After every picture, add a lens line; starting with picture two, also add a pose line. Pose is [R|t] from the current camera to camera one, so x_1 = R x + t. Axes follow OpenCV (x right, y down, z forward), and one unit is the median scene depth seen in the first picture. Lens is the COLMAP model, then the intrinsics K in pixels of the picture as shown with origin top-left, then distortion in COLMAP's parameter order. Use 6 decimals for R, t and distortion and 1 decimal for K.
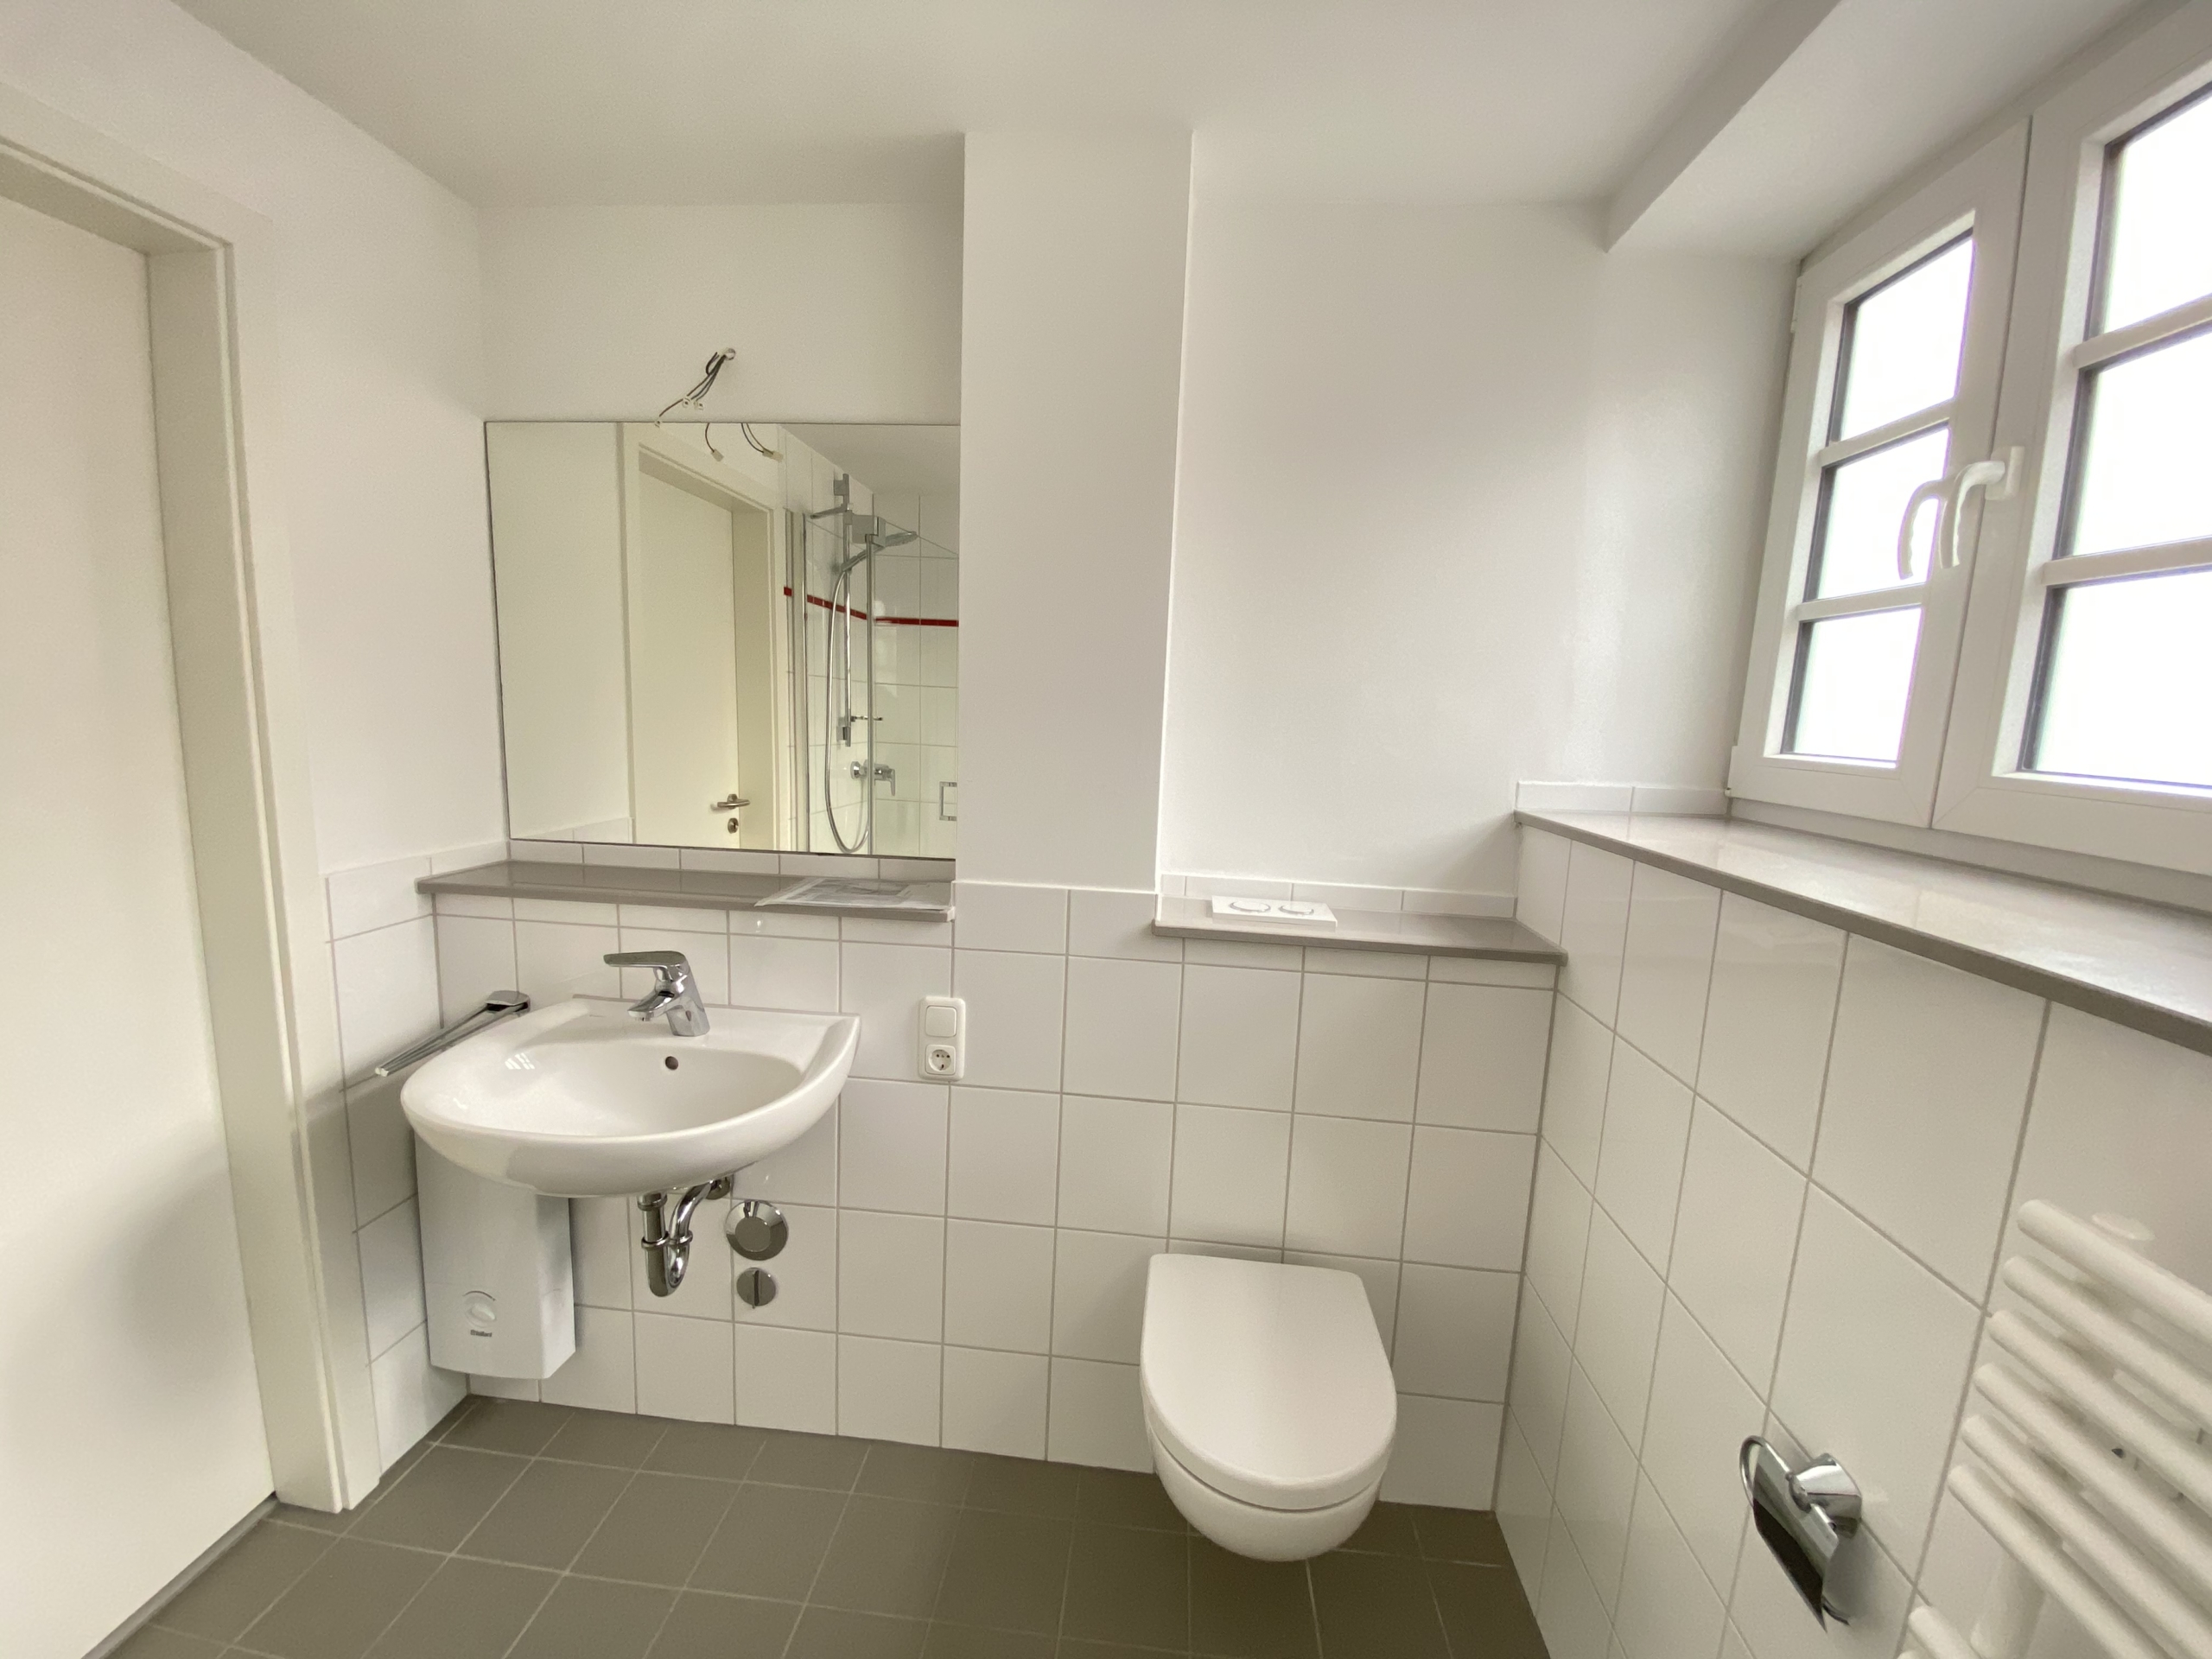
lens RADIAL K [[899.3, 0, 1101.4], [0, 899.3, 837.4], [0, 0, 1]] dist [0.017547, -0.018886]
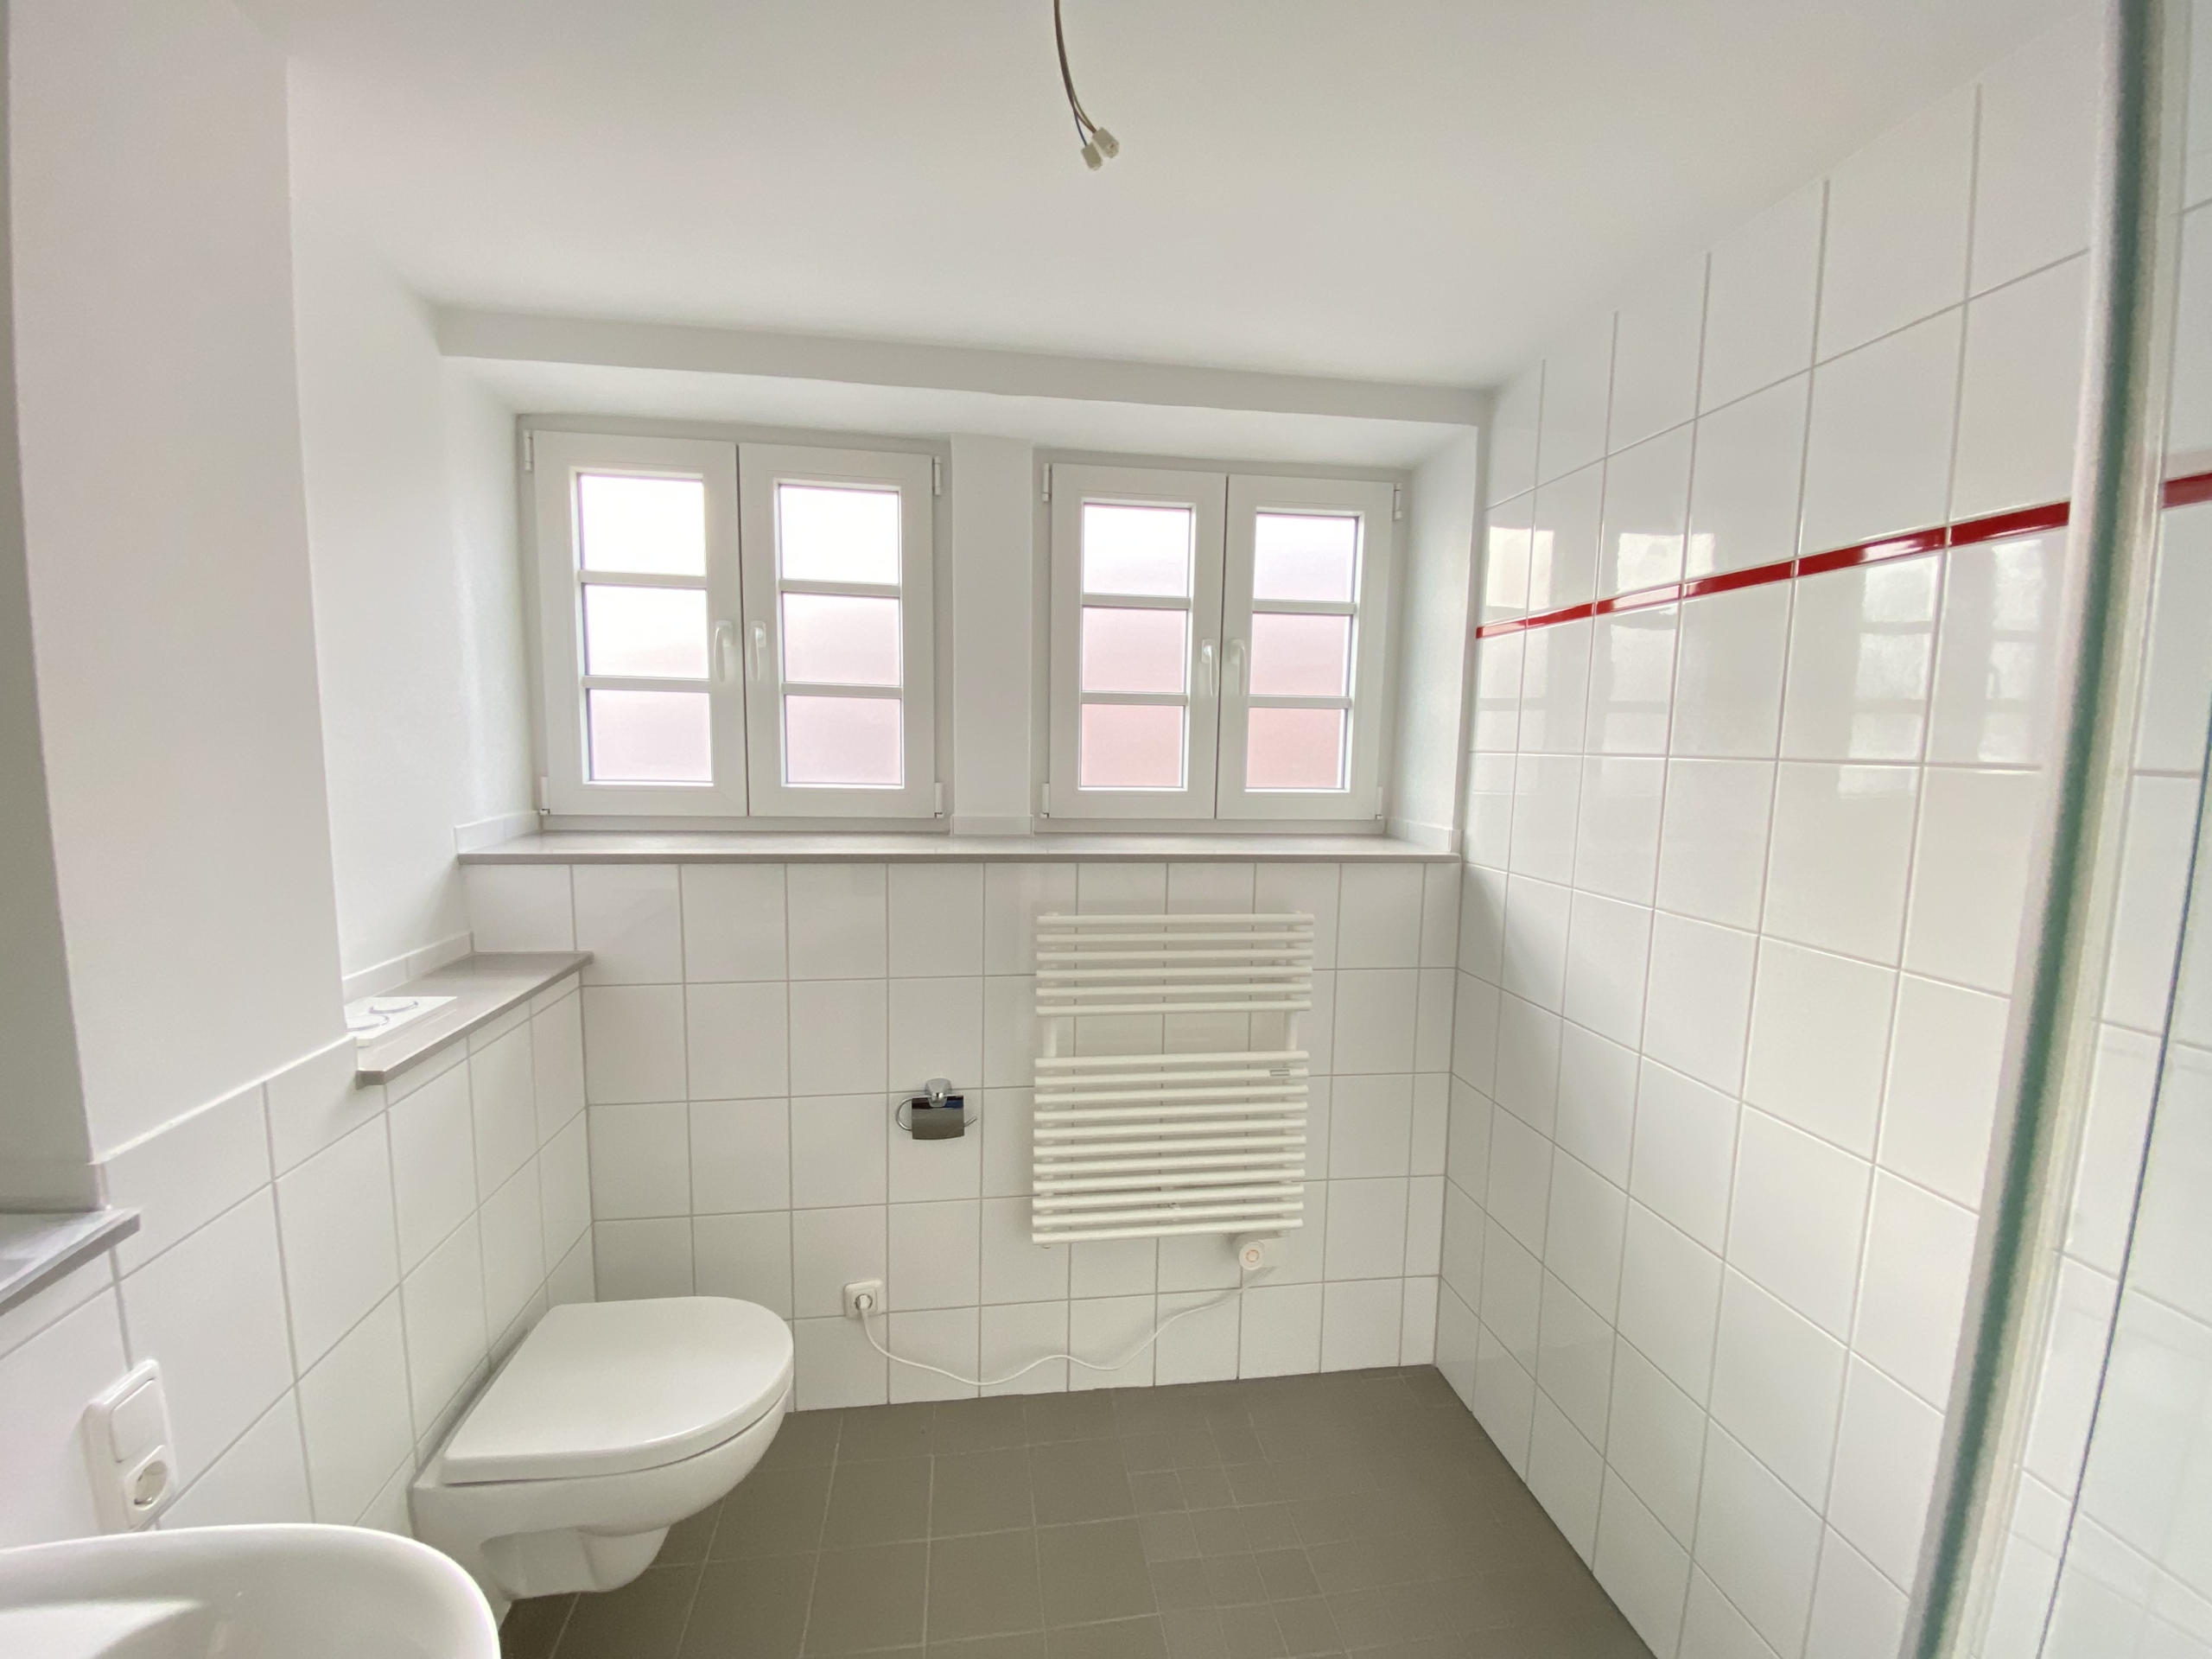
lens RADIAL K [[899.3, 0, 1101.4], [0, 899.3, 837.4], [0, 0, 1]] dist [0.017547, -0.018886]
pose [[-0.234332, -0.149123, 0.960651, -0.754790], [0.118279, 0.976451, 0.180428, -0.155955], [-0.964935, 0.155905, -0.211175, 0.507654]]
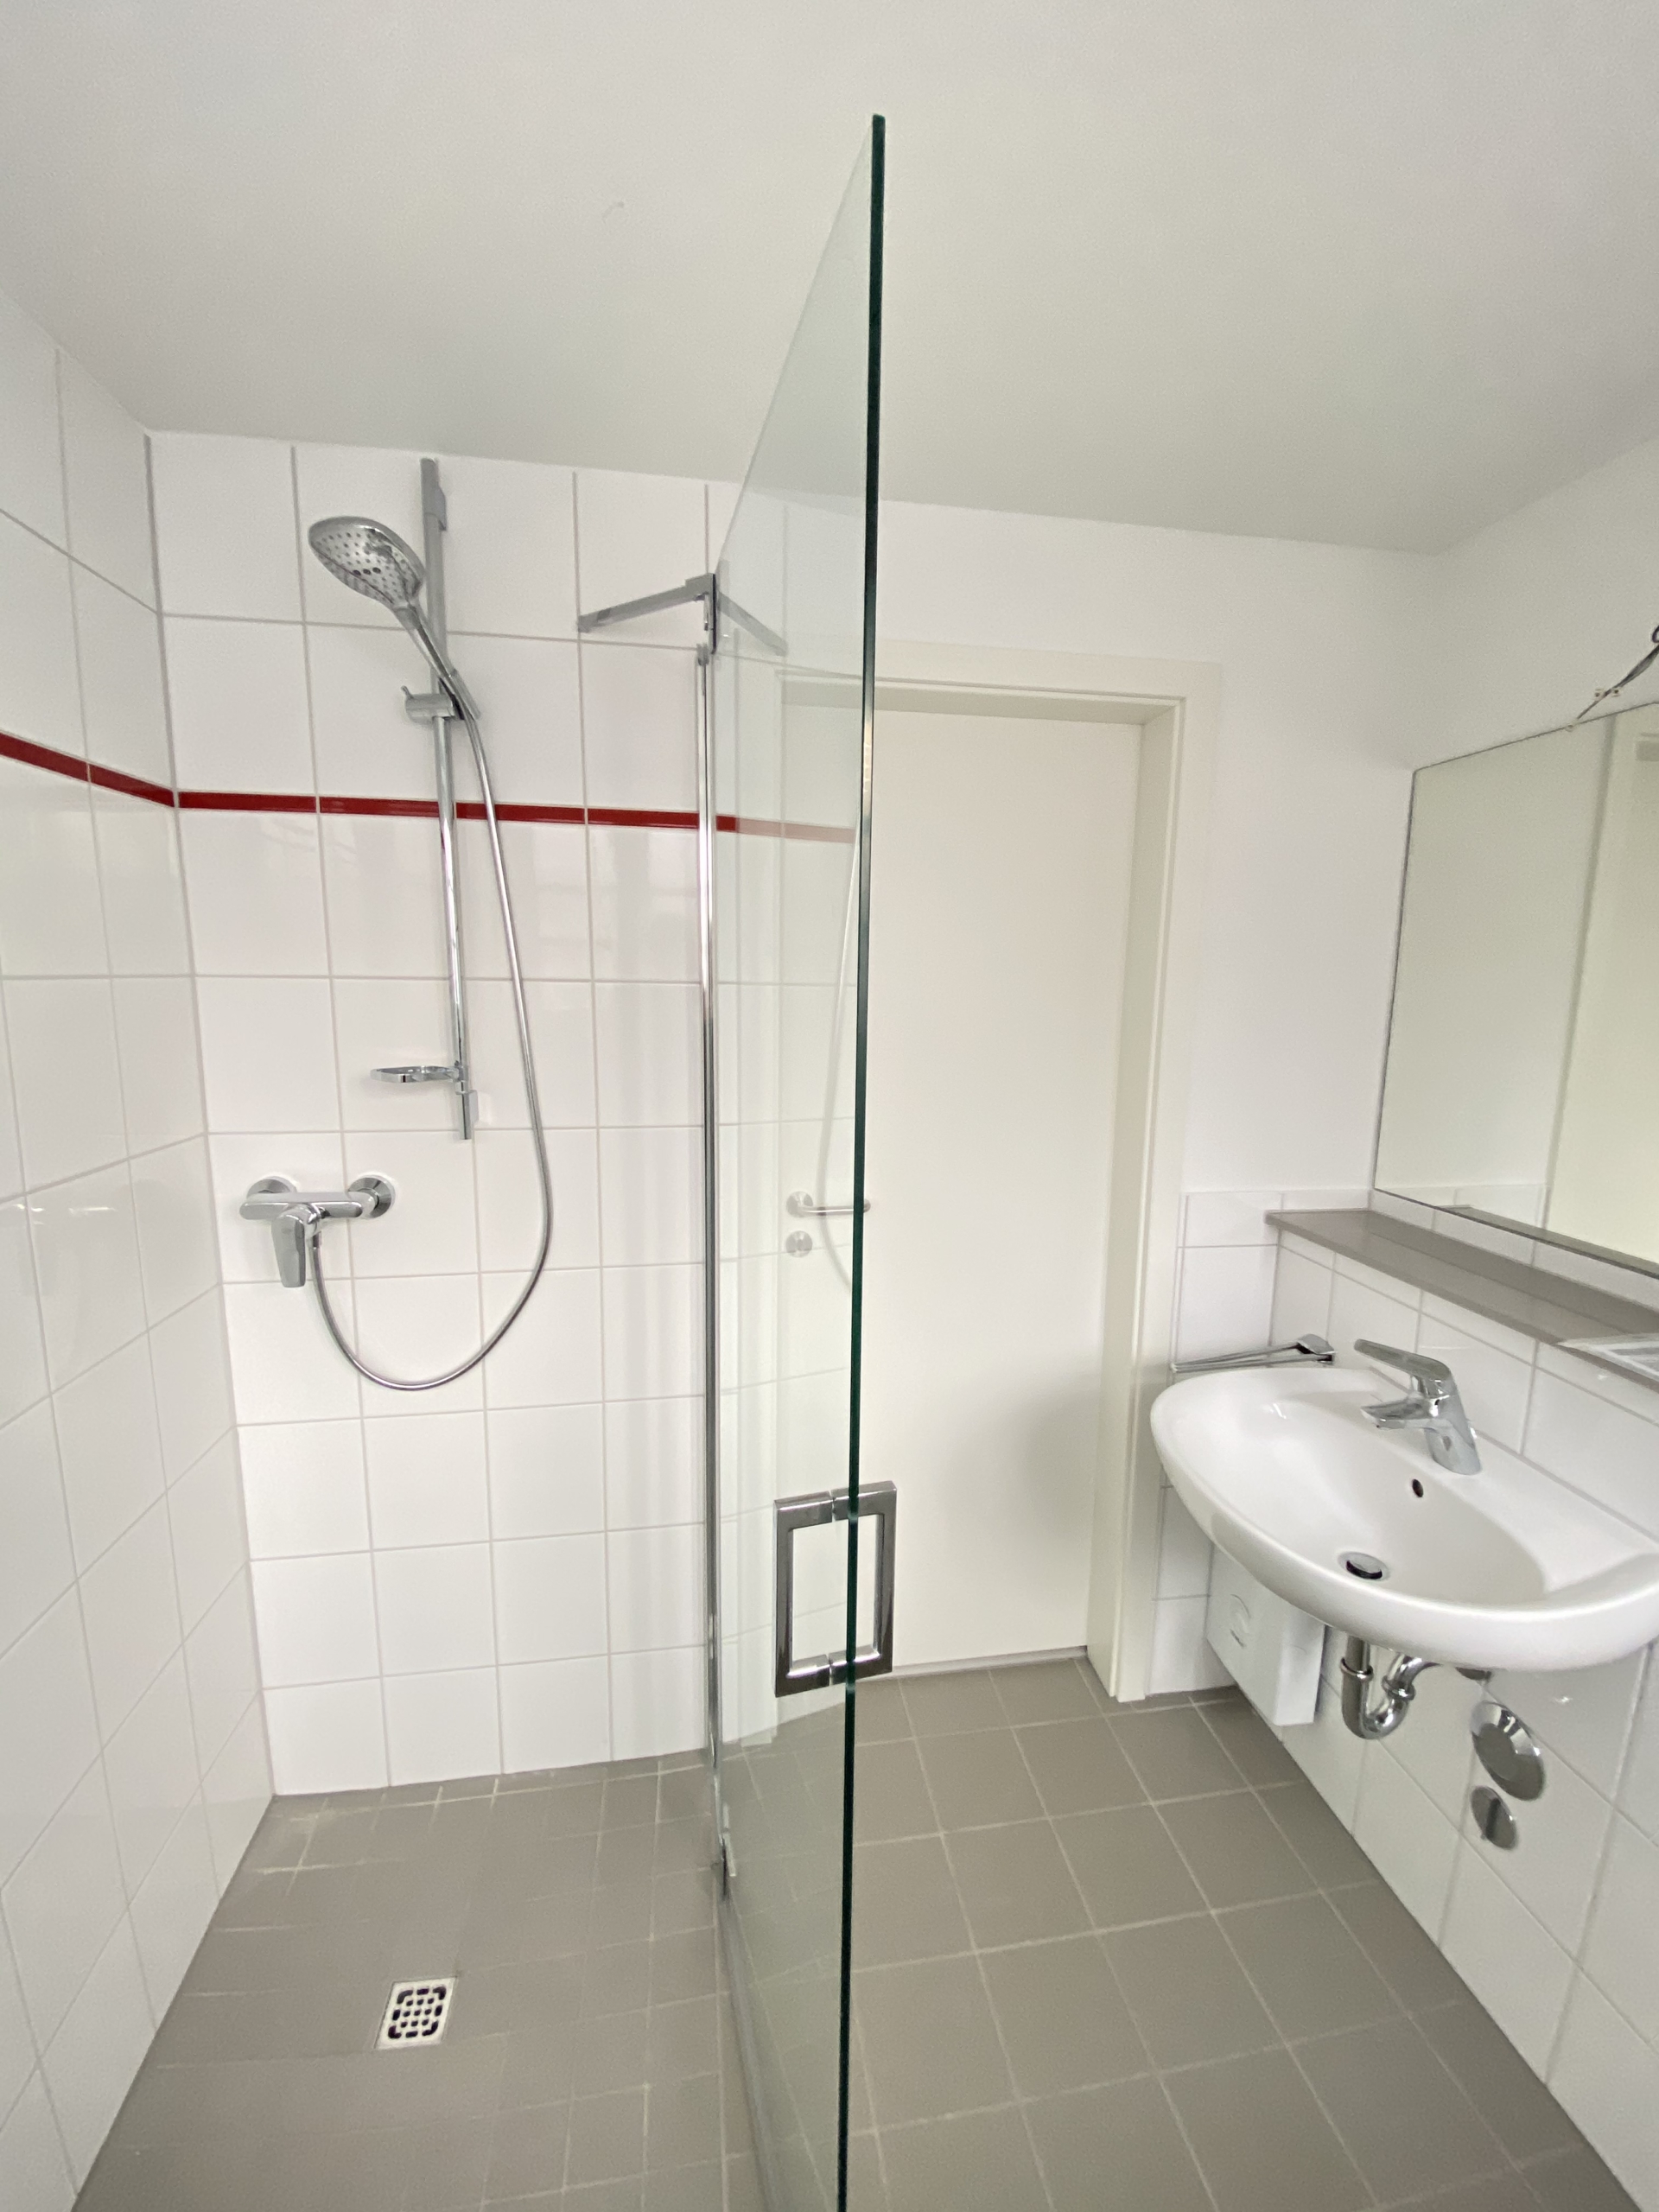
lens RADIAL K [[899.3, 0, 840.2], [0, 899.3, 1109.6], [0, 0, 1]] dist [0.017547, -0.018886]
pose [[0.249154, 0.109792, -0.962220, 0.163620], [-0.148299, 0.986161, 0.074123, -0.082296], [0.957042, 0.124228, 0.261988, 0.200617]]
